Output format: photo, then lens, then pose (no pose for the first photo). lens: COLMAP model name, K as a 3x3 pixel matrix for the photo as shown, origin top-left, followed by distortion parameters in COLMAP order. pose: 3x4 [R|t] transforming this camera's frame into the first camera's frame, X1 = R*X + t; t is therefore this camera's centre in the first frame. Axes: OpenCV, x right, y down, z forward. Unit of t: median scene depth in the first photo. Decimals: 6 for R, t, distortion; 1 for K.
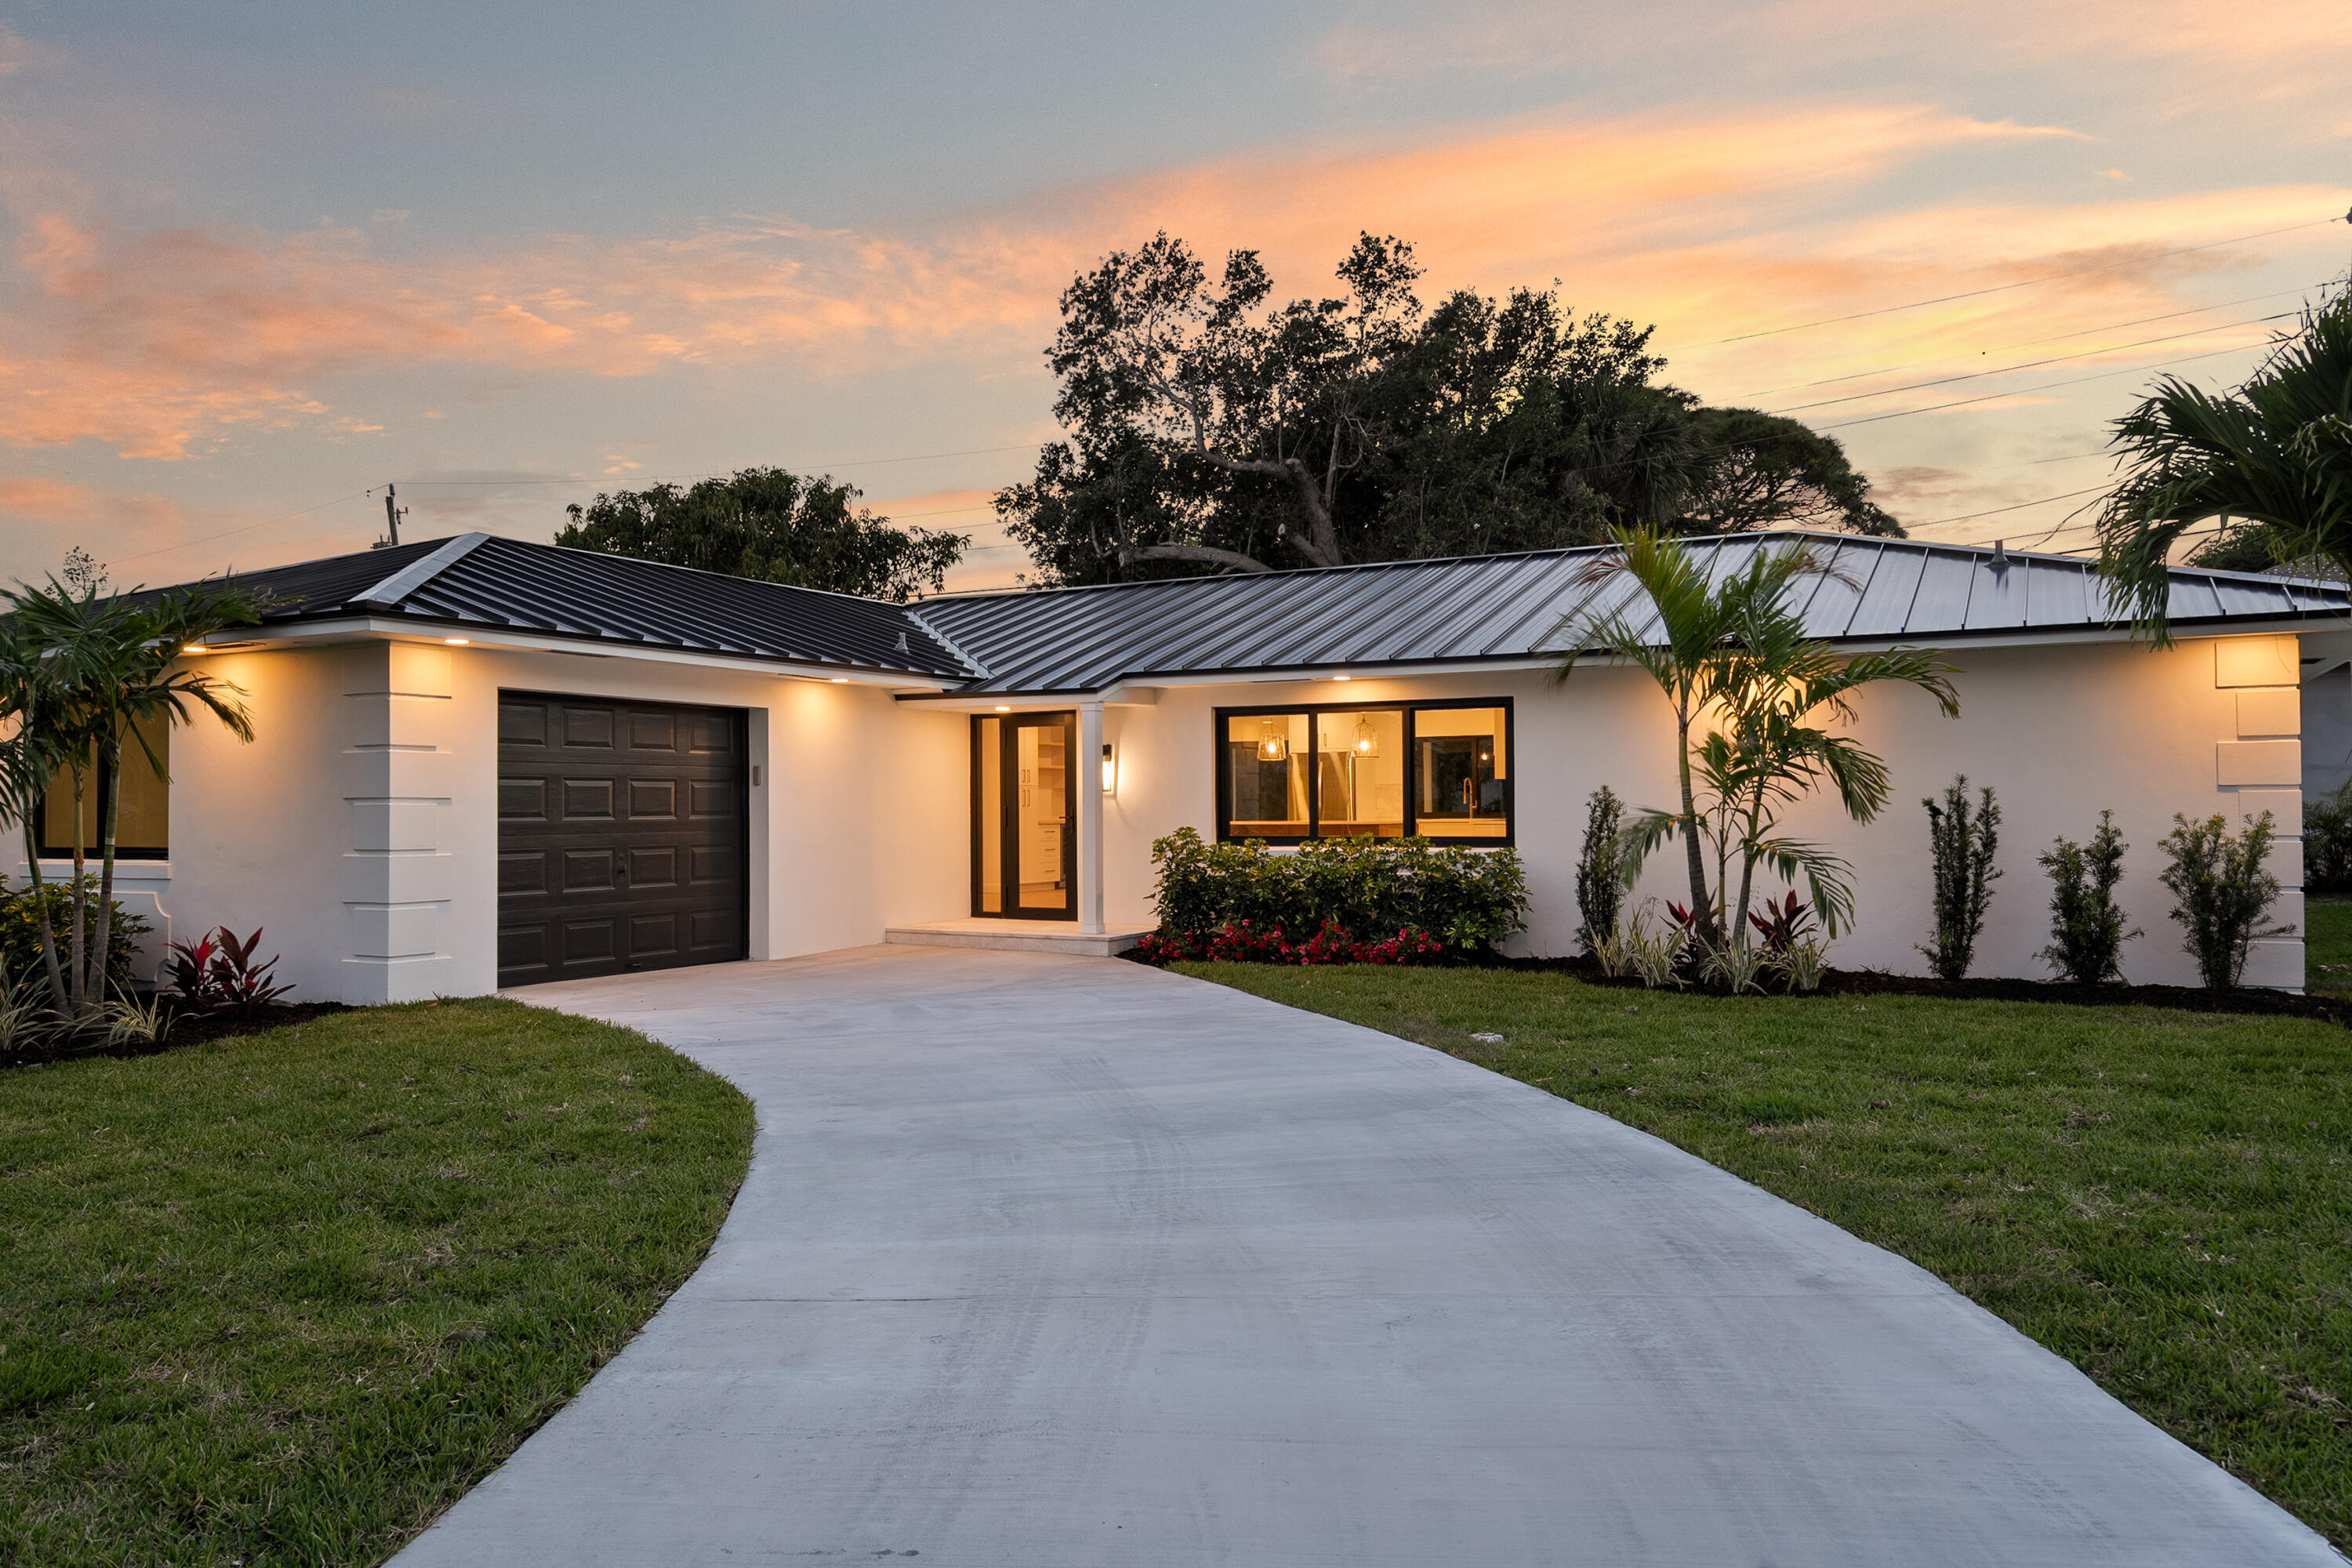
lens RADIAL K [[1601.7, 0, 1056.6], [0, 1601.7, 778.7], [0, 0, 1]] dist [0.004234, 0.001810]
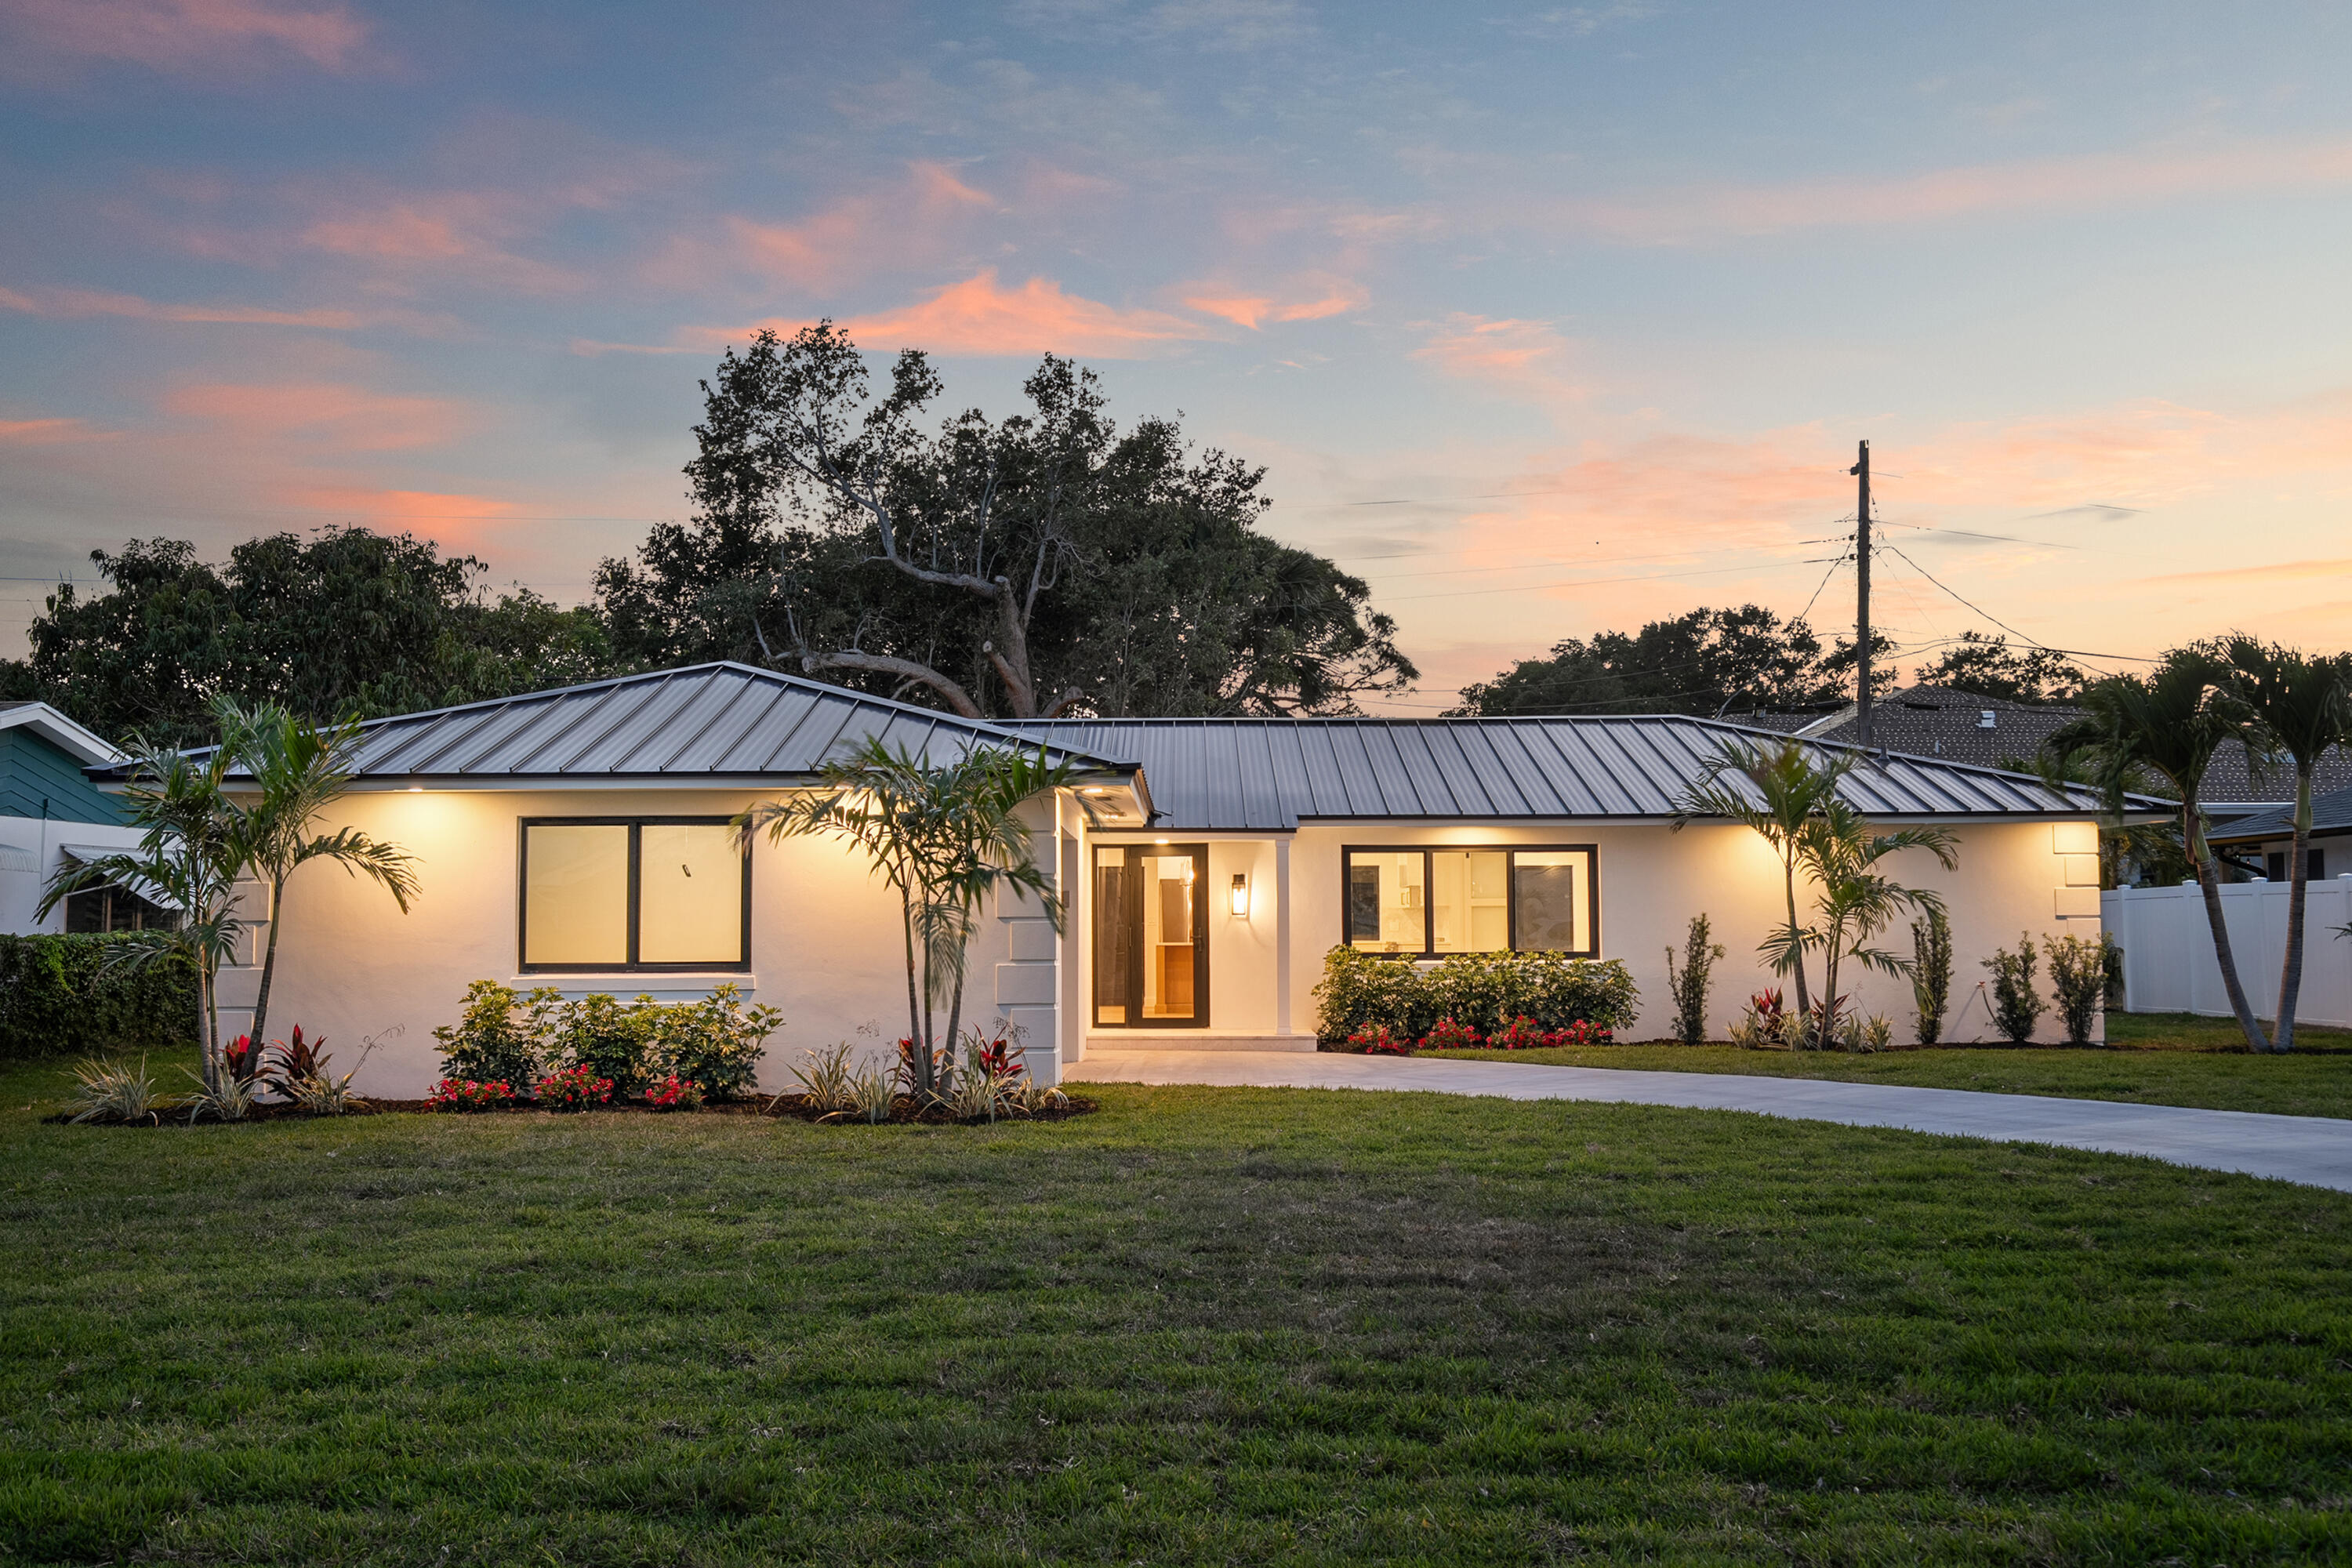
lens RADIAL K [[1971.2, 0, 1089.8], [0, 1971.2, 782.7], [0, 0, 1]] dist [-0.005142, -0.003154]
pose [[0.907016, 0.035717, 0.419578, -0.321455], [-0.010965, 0.998062, -0.061257, 0.000823], [-0.420953, 0.050960, 0.905650, -0.120389]]
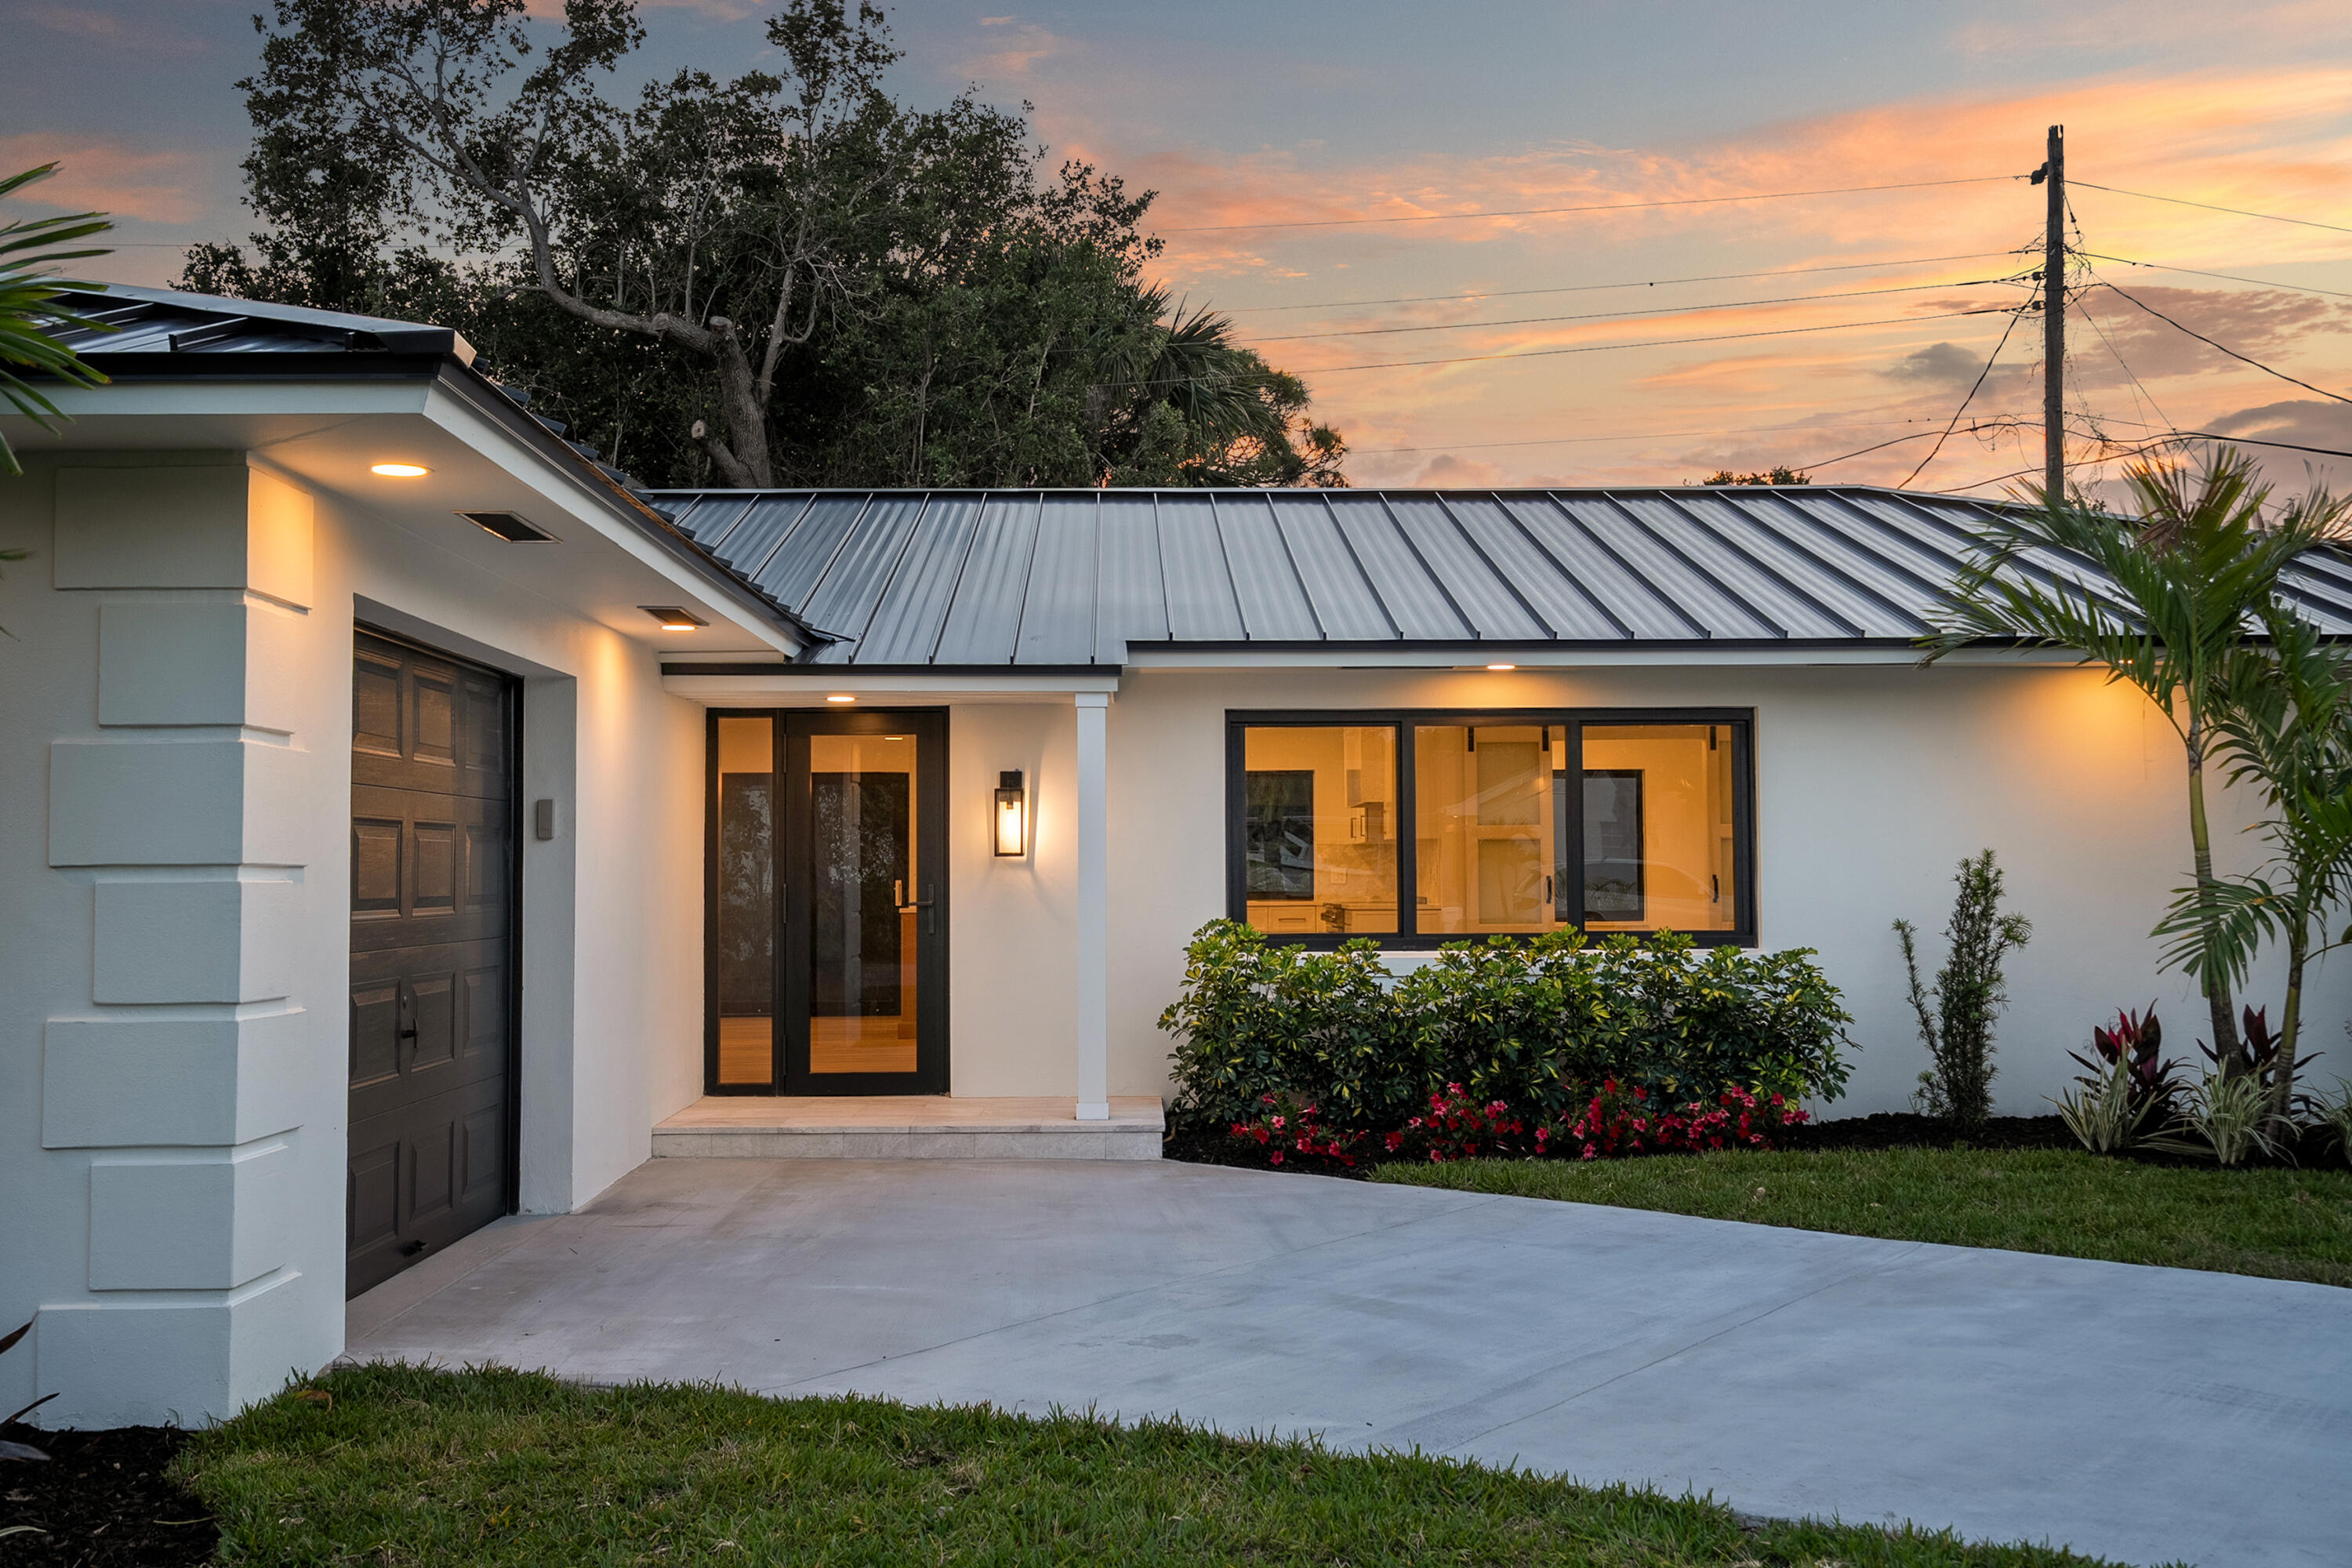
lens RADIAL K [[2388.0, 0, 1177.7], [0, 2388.0, 736.3], [0, 0, 1]] dist [0.003734, 0.006903]
pose [[0.868471, 0.029643, 0.494854, -0.157365], [-0.008712, 0.998969, -0.044551, 0.001566], [-0.495664, 0.034380, 0.867834, 0.123626]]
